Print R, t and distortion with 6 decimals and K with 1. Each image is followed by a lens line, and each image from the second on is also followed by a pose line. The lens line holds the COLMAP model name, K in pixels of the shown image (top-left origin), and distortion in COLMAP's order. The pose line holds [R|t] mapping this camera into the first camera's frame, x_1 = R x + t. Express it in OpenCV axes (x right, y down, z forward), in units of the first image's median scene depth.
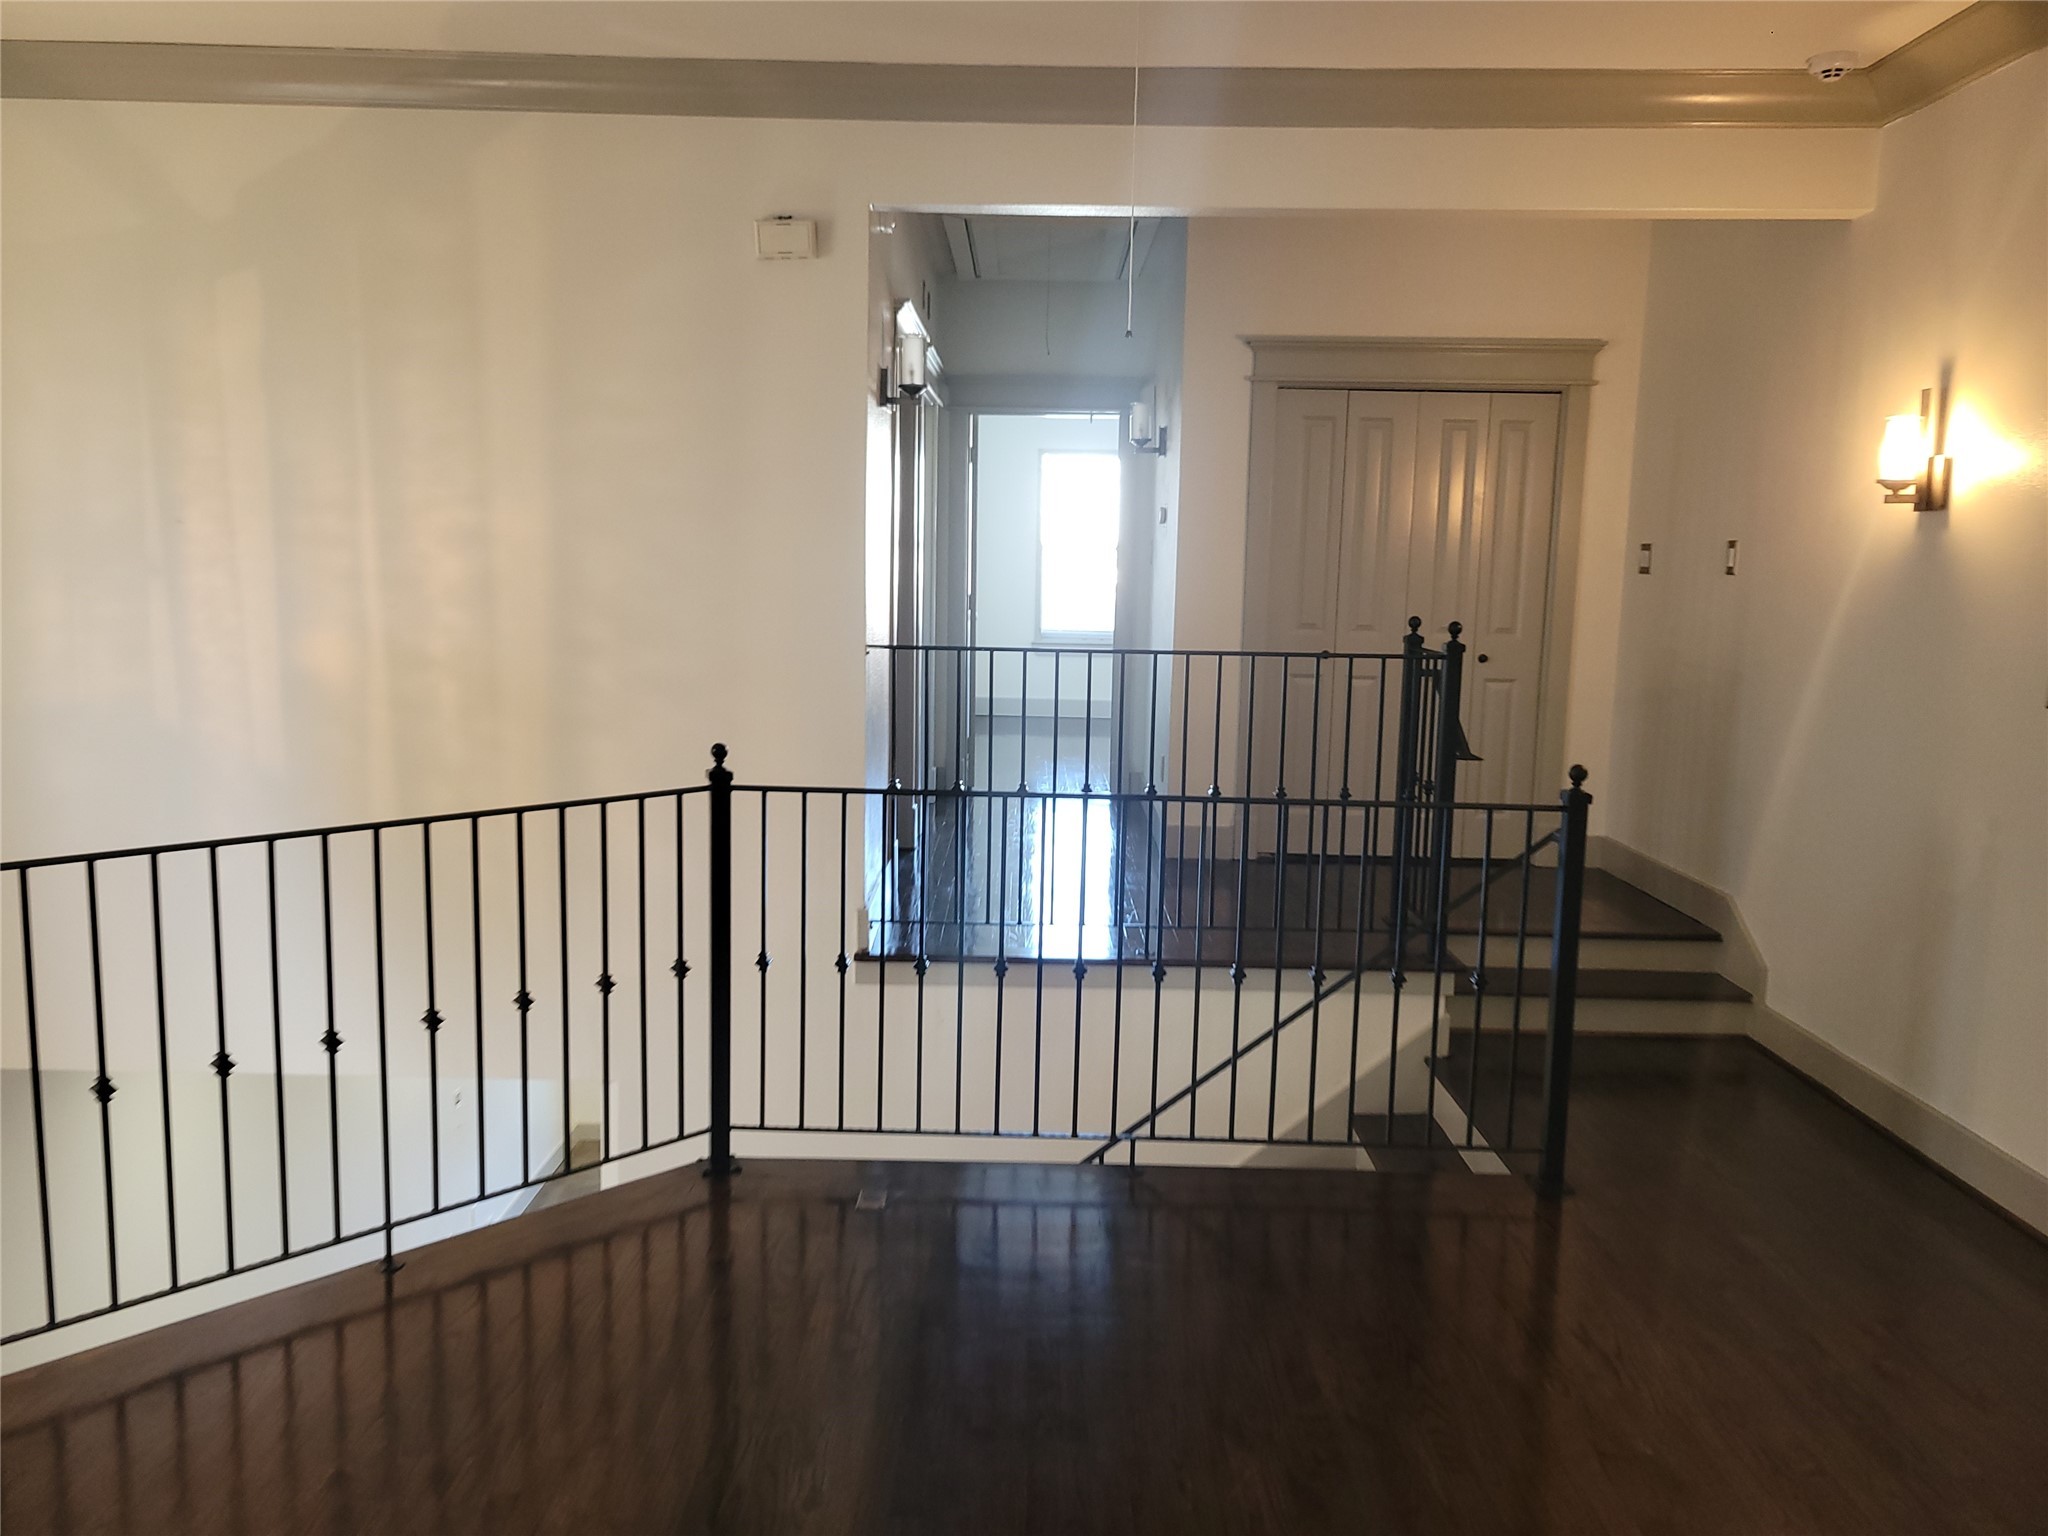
lens RADIAL K [[1522.6, 0, 1017.3], [0, 1522.6, 766.4], [0, 0, 1]] dist [0.052965, -0.001666]
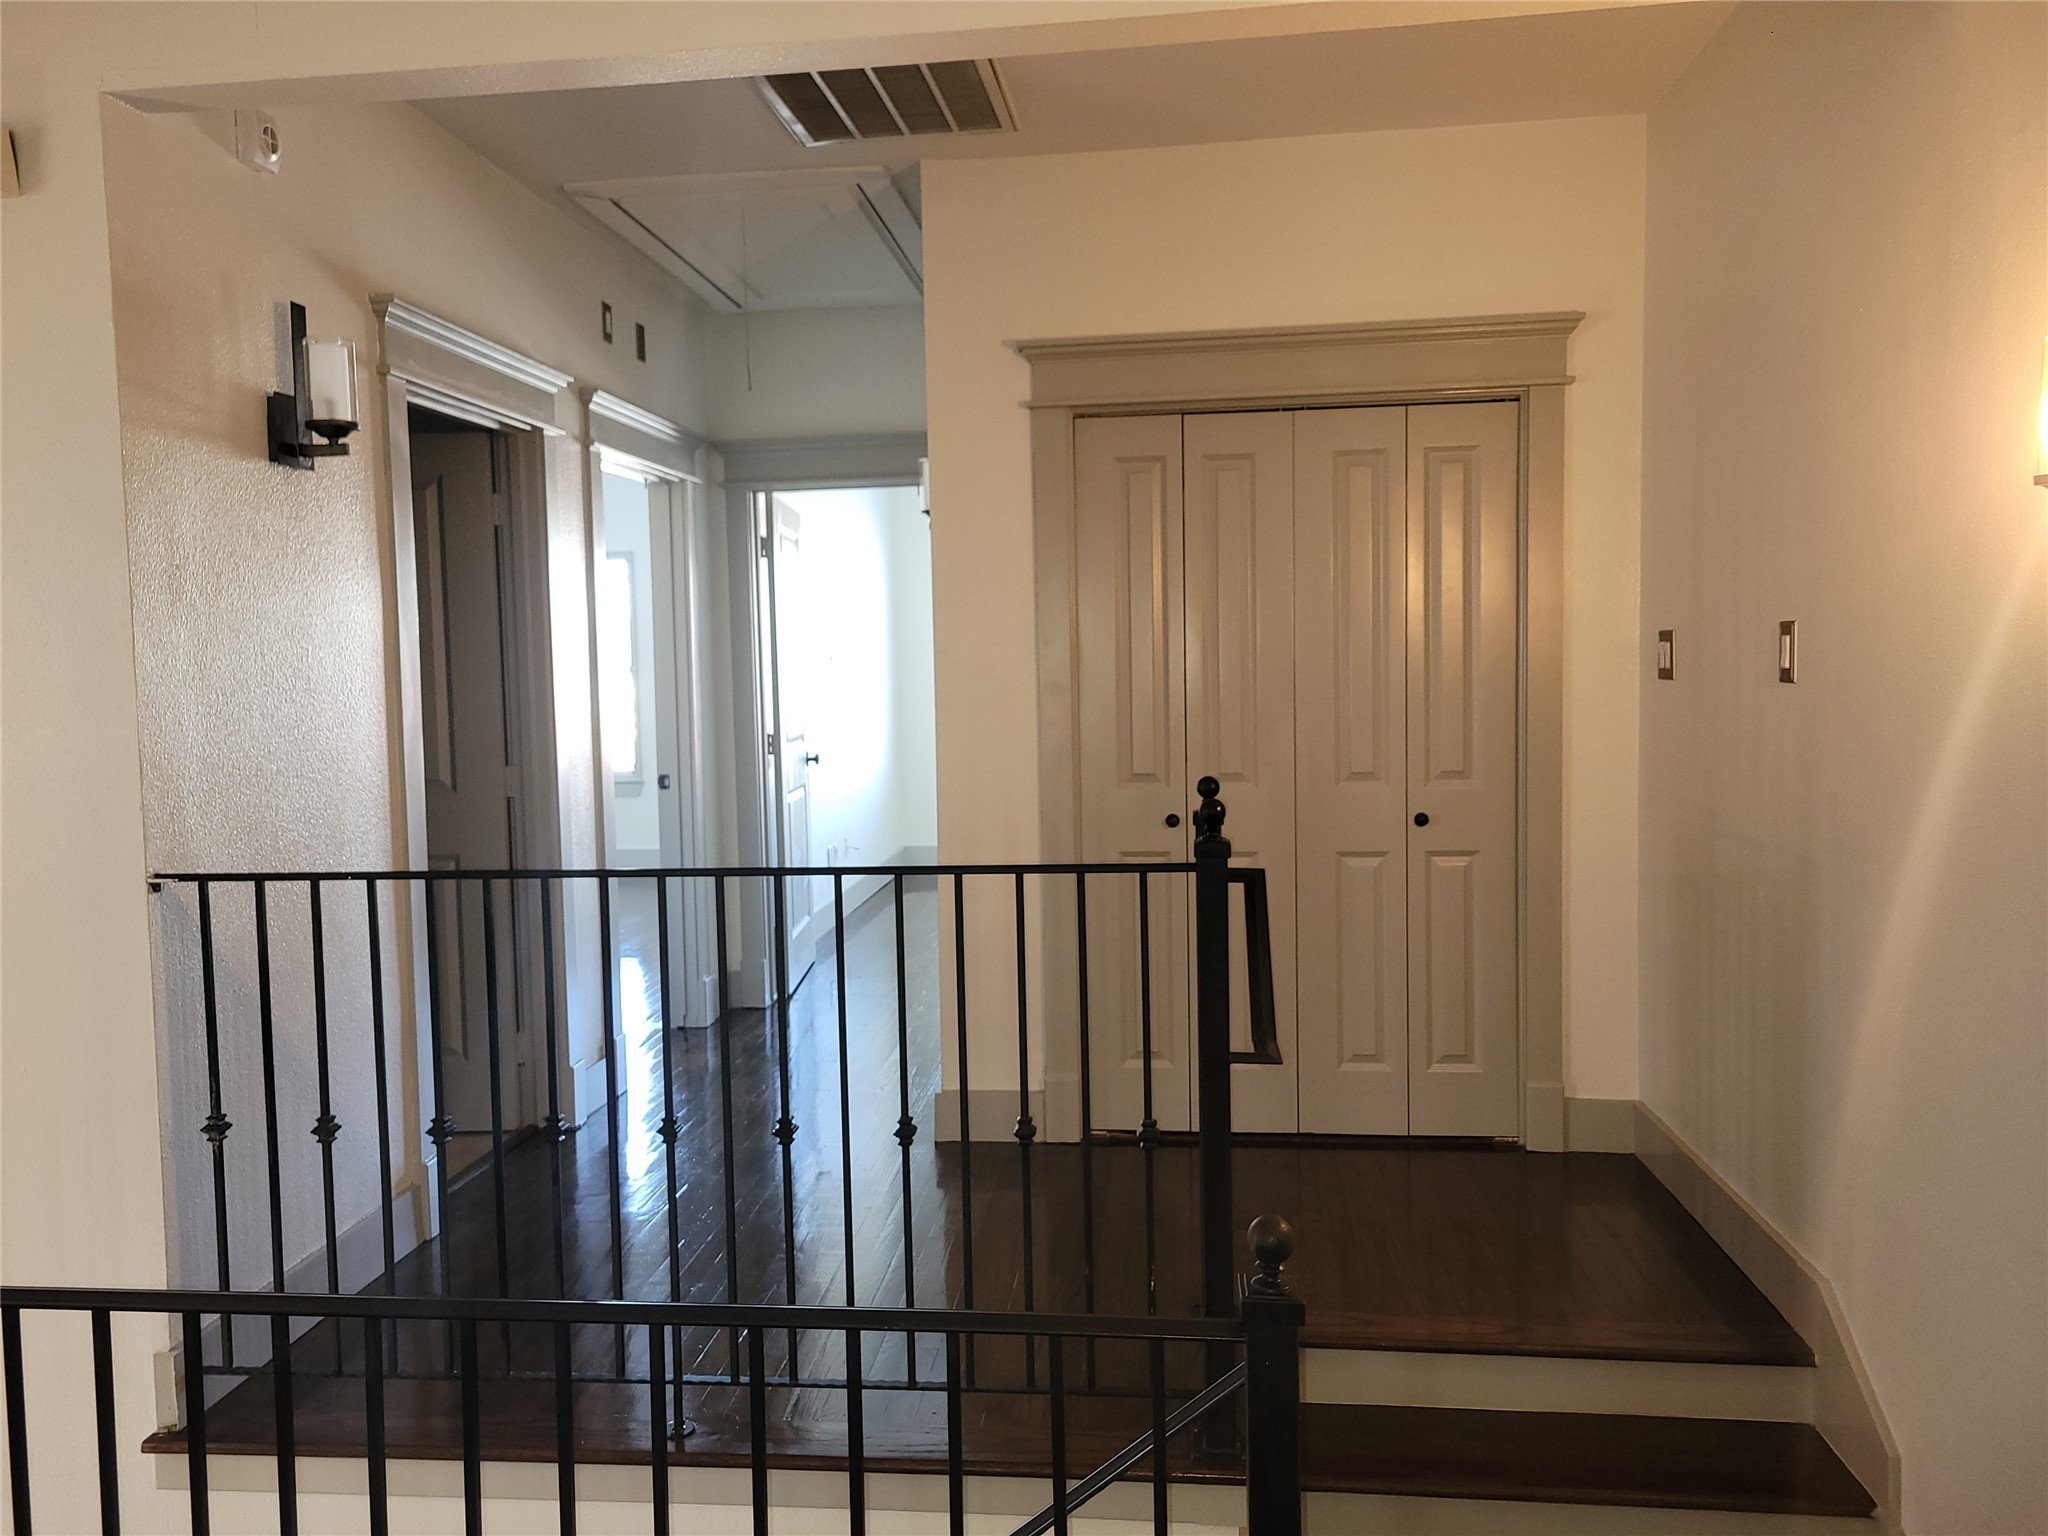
lens RADIAL K [[1522.6, 0, 1033.0], [0, 1522.6, 765.2], [0, 0, 1]] dist [0.052965, -0.001666]
pose [[0.993976, -0.034038, -0.104182, 0.217406], [0.026708, 0.997121, -0.070965, -0.054079], [0.106298, 0.067755, 0.992023, 0.365487]]
